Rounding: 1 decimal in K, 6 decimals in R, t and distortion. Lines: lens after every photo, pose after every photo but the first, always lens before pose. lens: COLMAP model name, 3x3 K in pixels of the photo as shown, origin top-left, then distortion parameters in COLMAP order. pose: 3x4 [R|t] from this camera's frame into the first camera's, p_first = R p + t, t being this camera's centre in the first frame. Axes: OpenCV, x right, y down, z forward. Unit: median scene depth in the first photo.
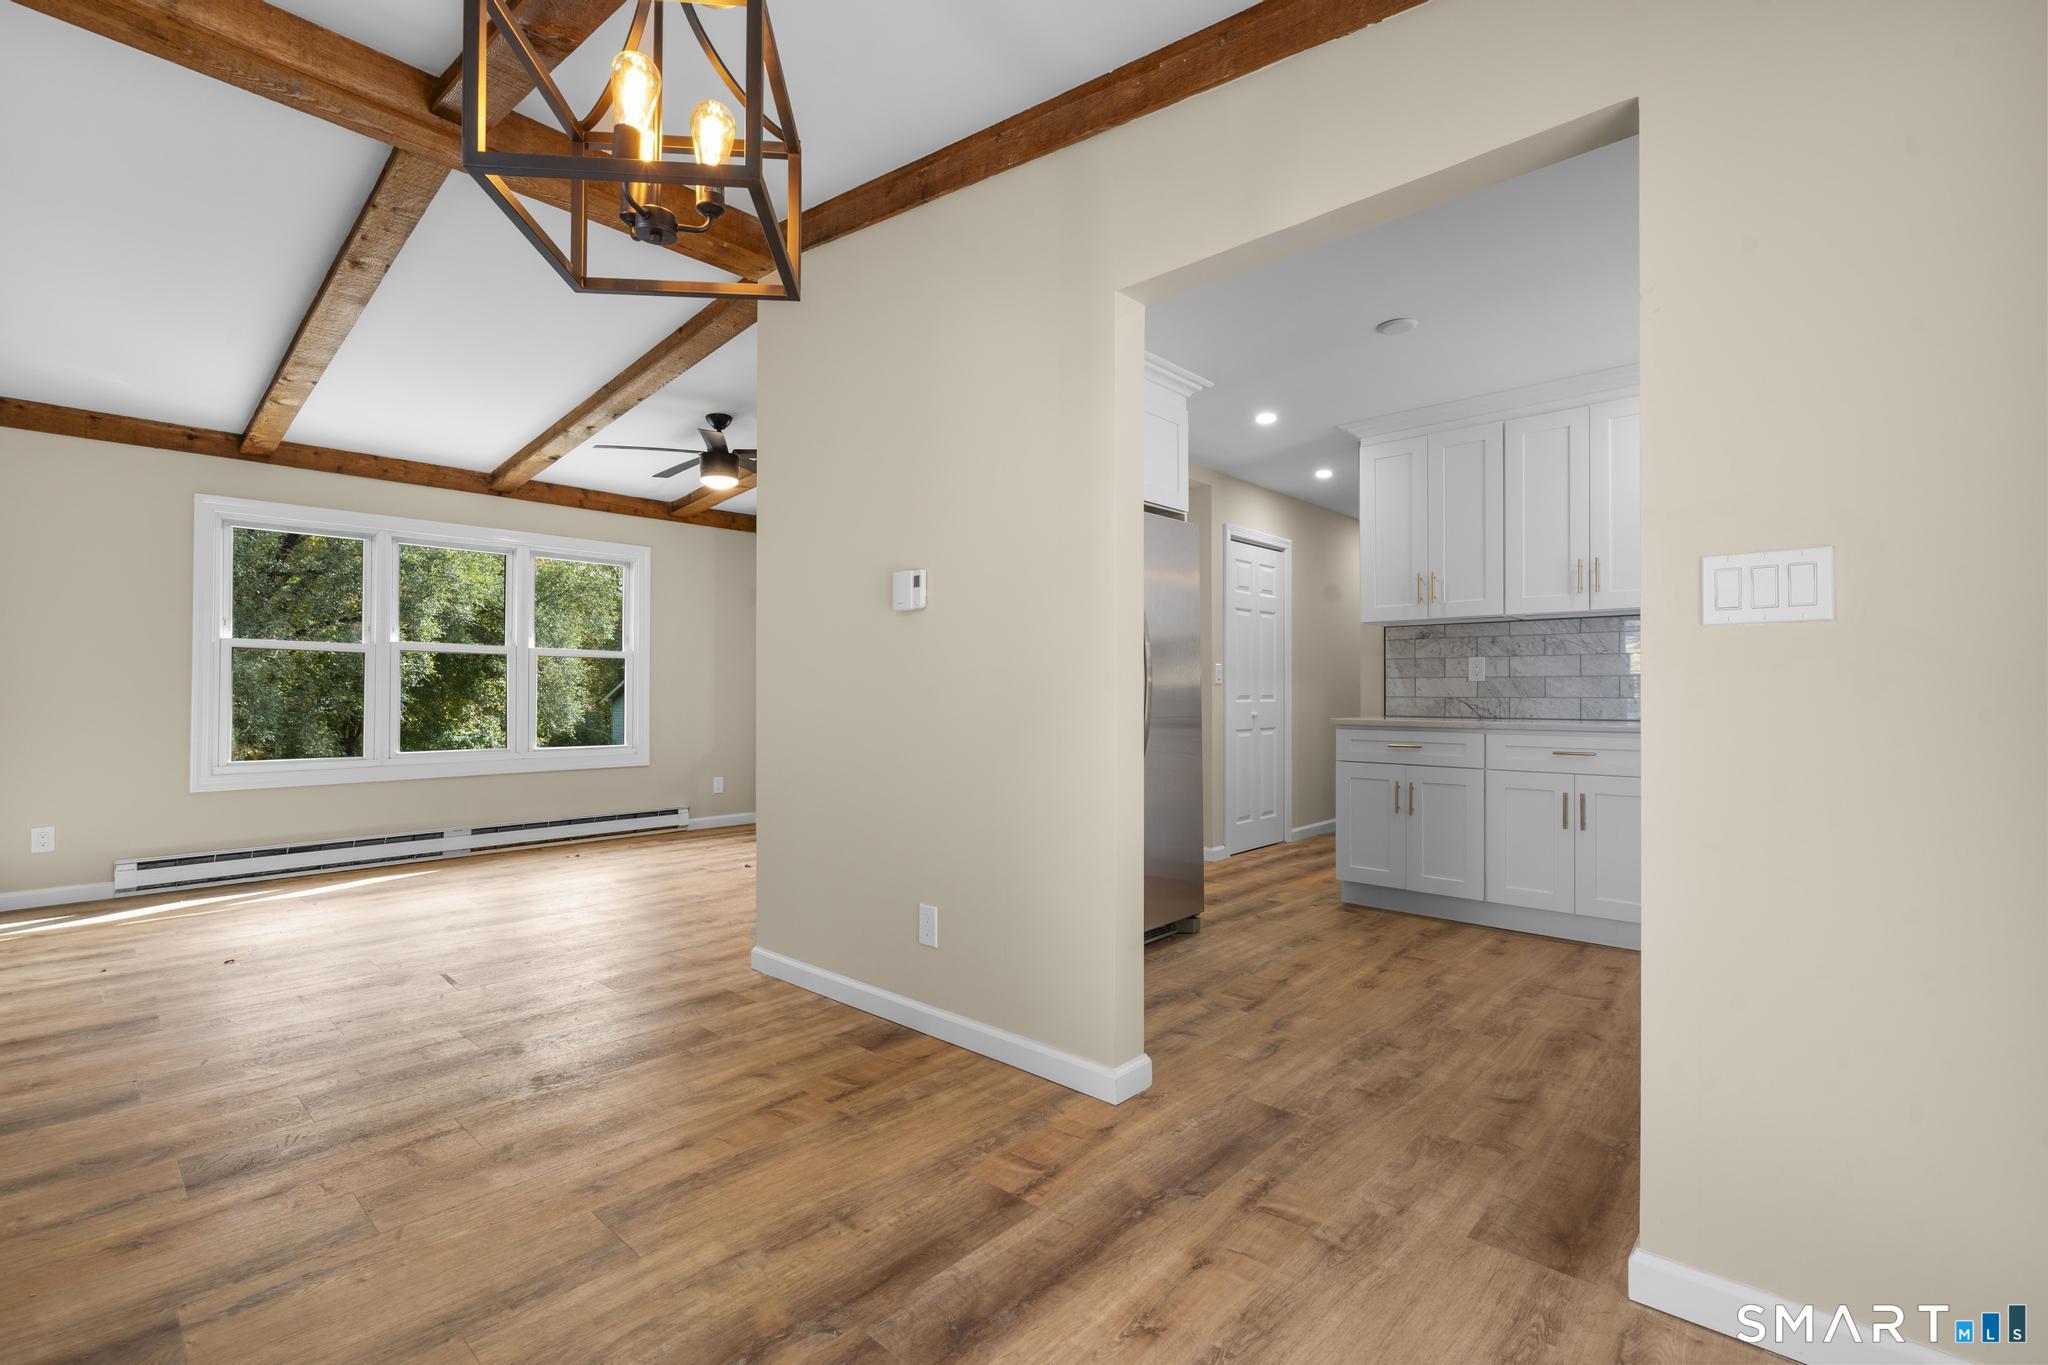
lens RADIAL K [[918.4, 0, 1024.6], [0, 918.4, 687.5], [0, 0, 1]] dist [-0.008204, 0.003875]
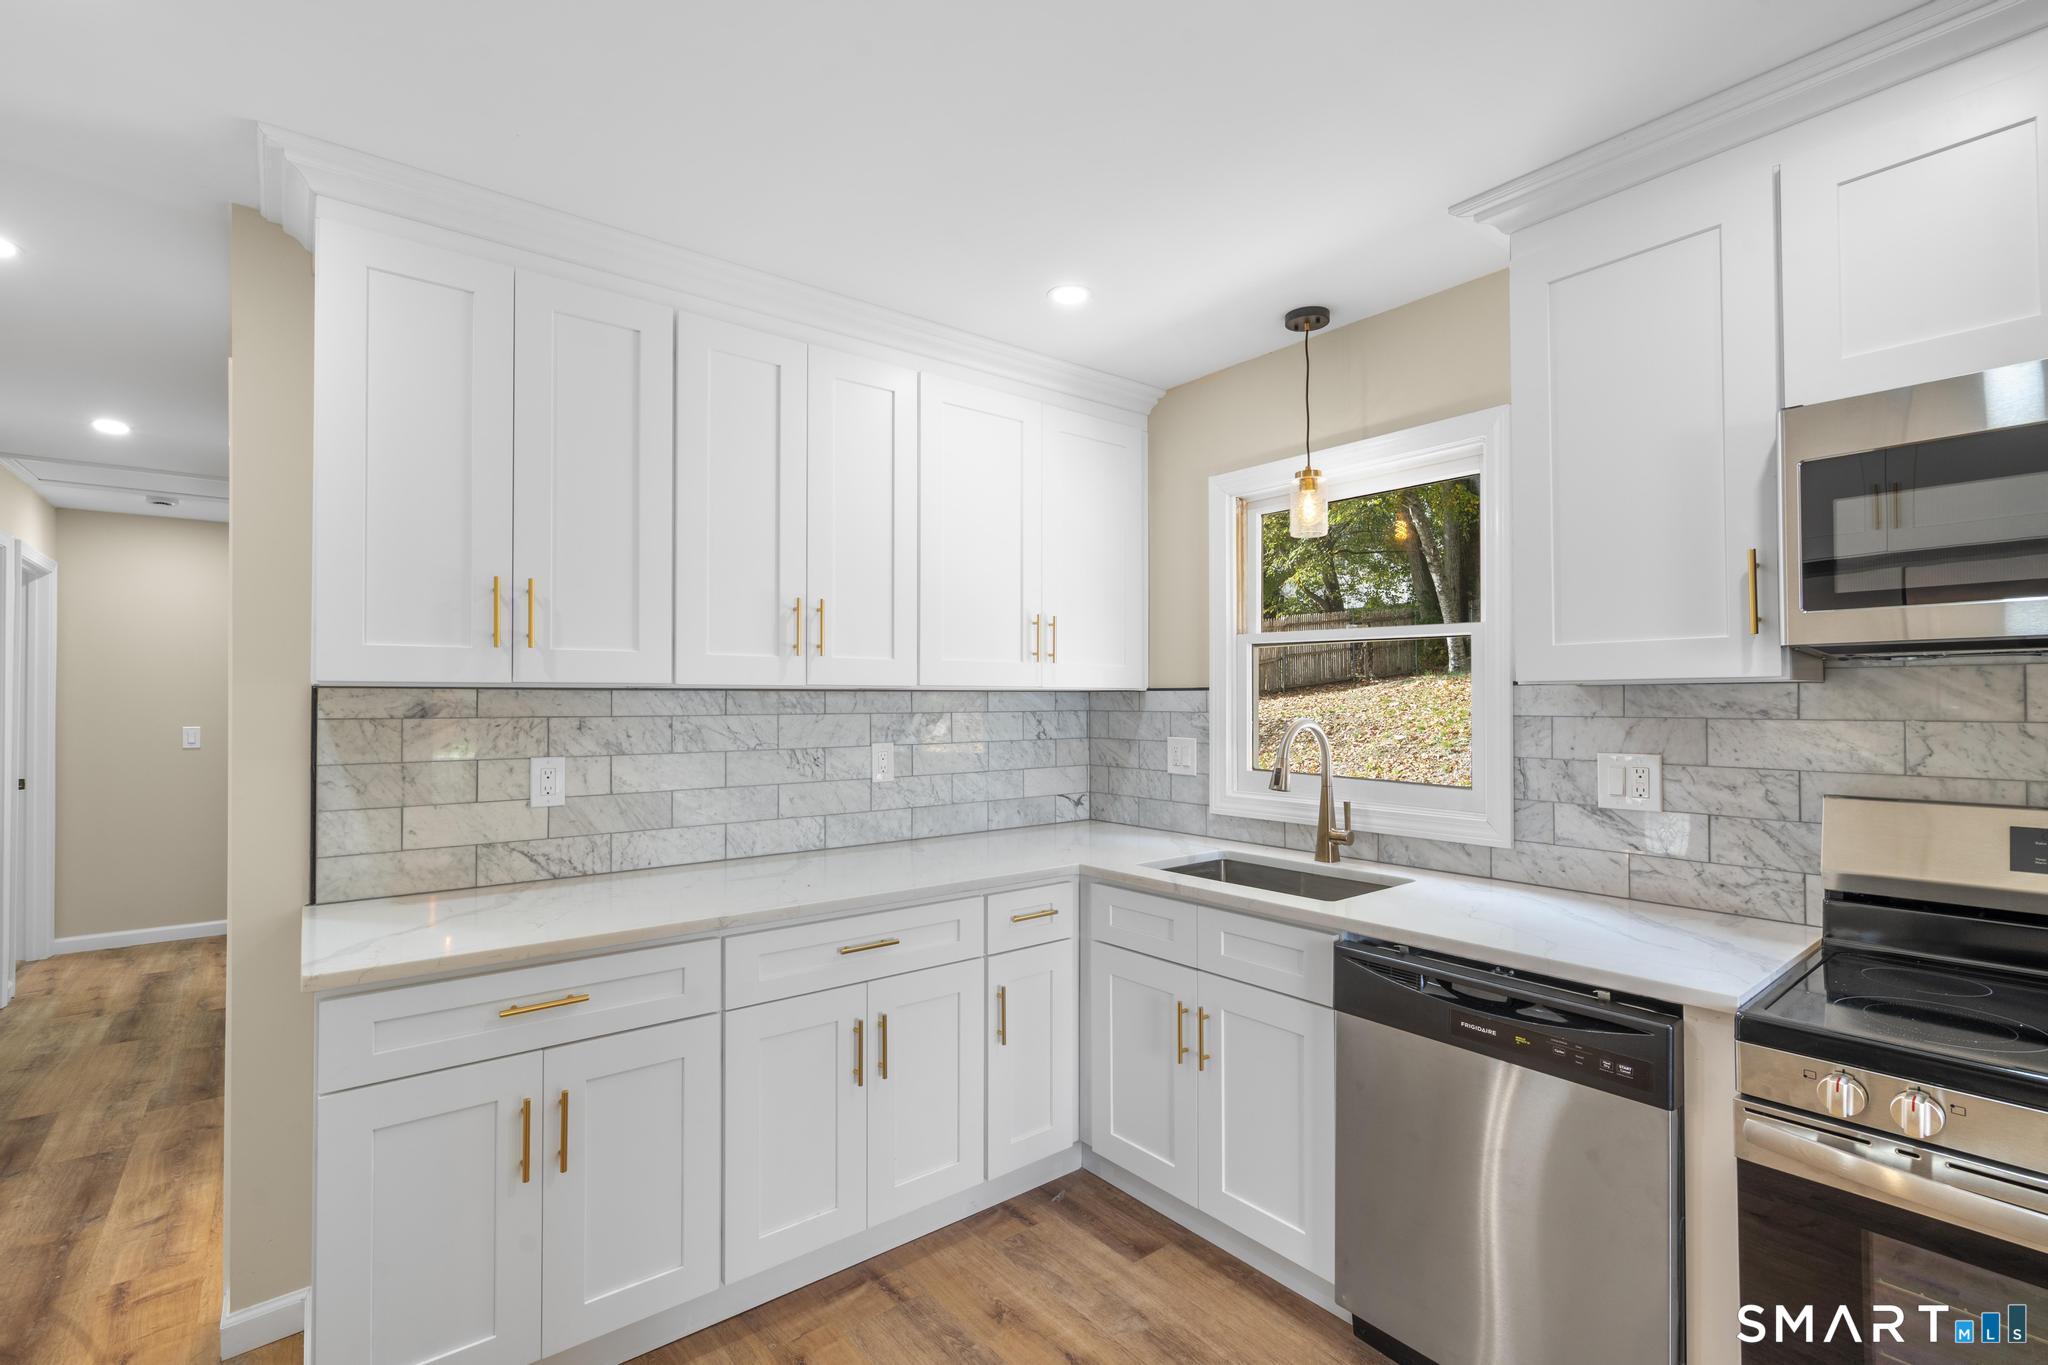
lens RADIAL K [[918.4, 0, 1022.2], [0, 918.4, 692.2], [0, 0, 1]] dist [-0.008204, 0.003875]
pose [[0.153422, 0.008153, 0.988127, 0.068535], [-0.006052, 0.999955, -0.007311, -0.111611], [-0.988142, -0.004859, 0.153464, 1.122233]]
